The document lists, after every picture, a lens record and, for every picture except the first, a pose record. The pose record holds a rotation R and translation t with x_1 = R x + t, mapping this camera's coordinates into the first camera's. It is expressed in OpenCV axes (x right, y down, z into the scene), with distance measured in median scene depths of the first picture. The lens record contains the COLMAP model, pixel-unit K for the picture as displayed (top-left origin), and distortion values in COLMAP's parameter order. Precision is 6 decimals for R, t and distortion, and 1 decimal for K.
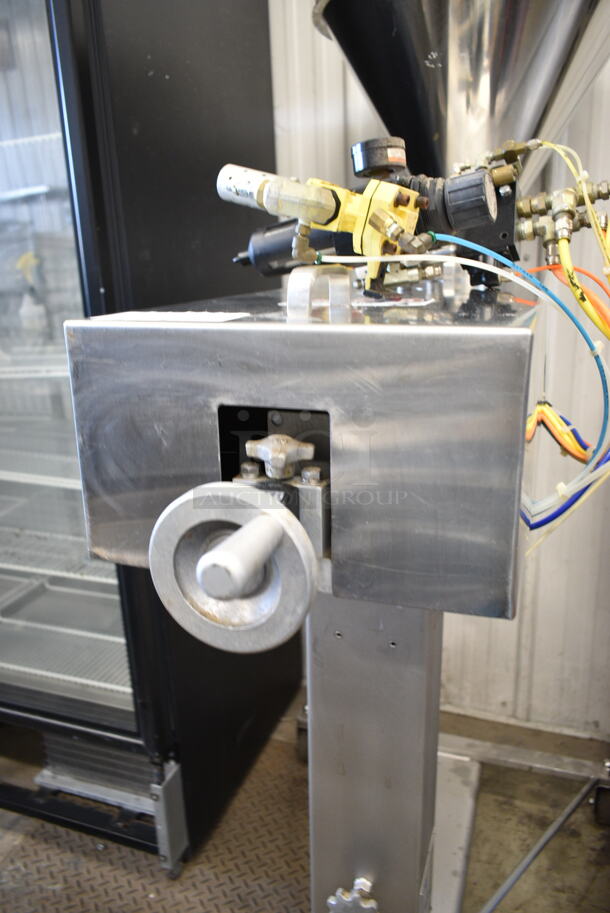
lens RADIAL K [[702.9, 0, 302.1], [0, 702.9, 456.7], [0, 0, 1]] dist [-0.001447, -0.000990]
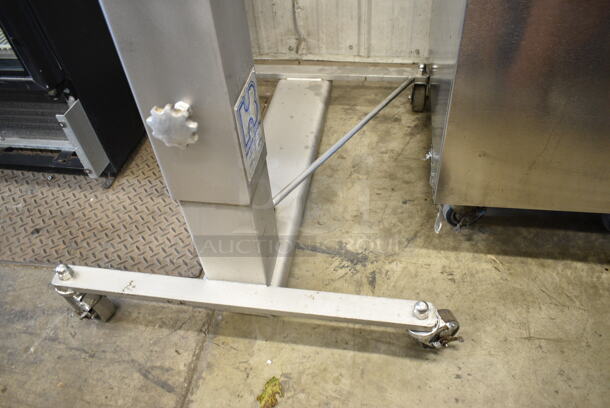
lens RADIAL K [[469.7, 0, 306.5], [0, 469.7, 204.3], [0, 0, 1]] dist [-0.001447, -0.000990]
pose [[0.984602, -0.146798, 0.094920, 0.098594], [0.082209, 0.868019, 0.489678, 0.211269], [-0.154276, -0.474334, 0.866721, 0.141693]]
